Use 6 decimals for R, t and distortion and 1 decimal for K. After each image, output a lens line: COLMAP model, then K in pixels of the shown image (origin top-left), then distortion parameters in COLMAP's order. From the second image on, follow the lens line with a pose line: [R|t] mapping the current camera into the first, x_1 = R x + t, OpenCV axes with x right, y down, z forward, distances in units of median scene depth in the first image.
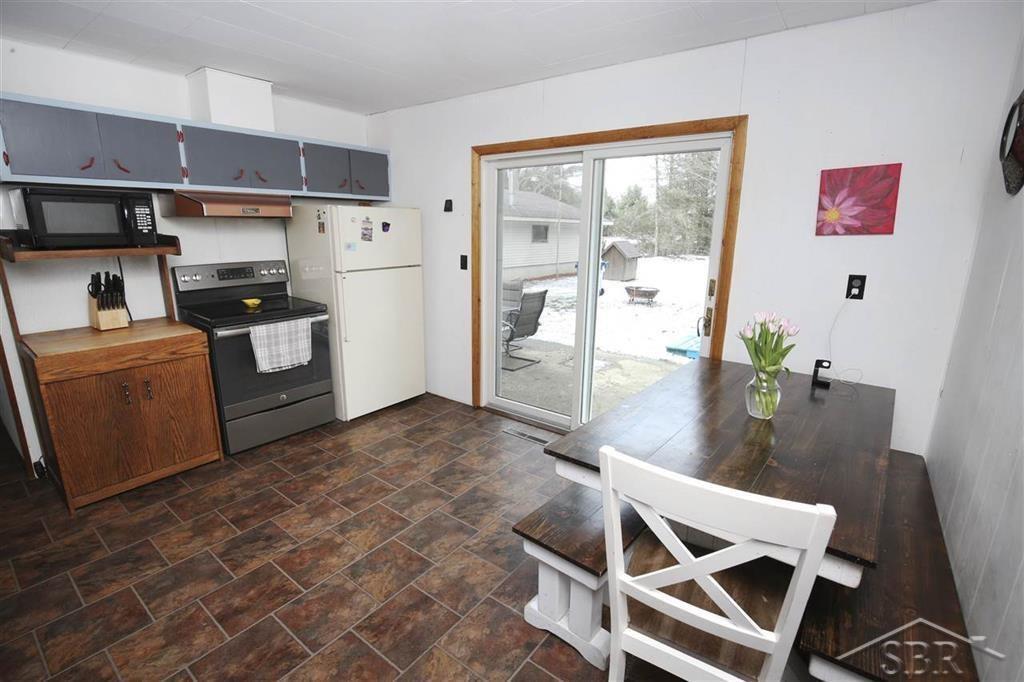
lens RADIAL K [[472.4, 0, 504.3], [0, 472.4, 337.8], [0, 0, 1]] dist [-0.016278, -0.000254]
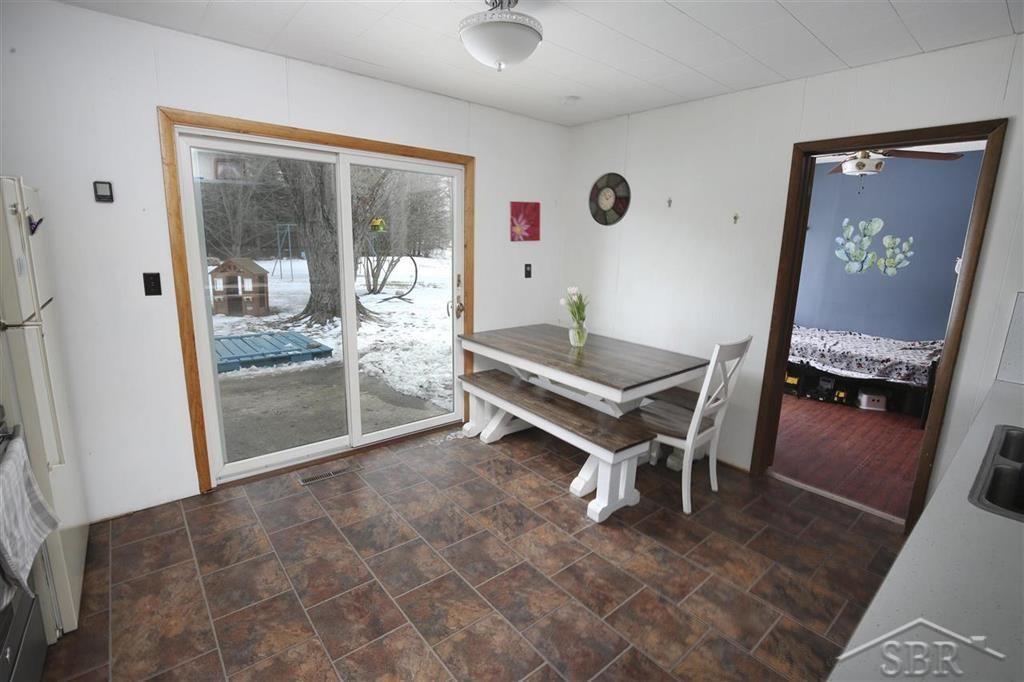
lens RADIAL K [[472.4, 0, 503.2], [0, 472.4, 342.1], [0, 0, 1]] dist [-0.016278, -0.000254]
pose [[0.230660, -0.209617, 0.950188, -0.972376], [0.198922, 0.966055, 0.164829, -0.156957], [-0.952484, 0.150993, 0.264528, 0.648163]]
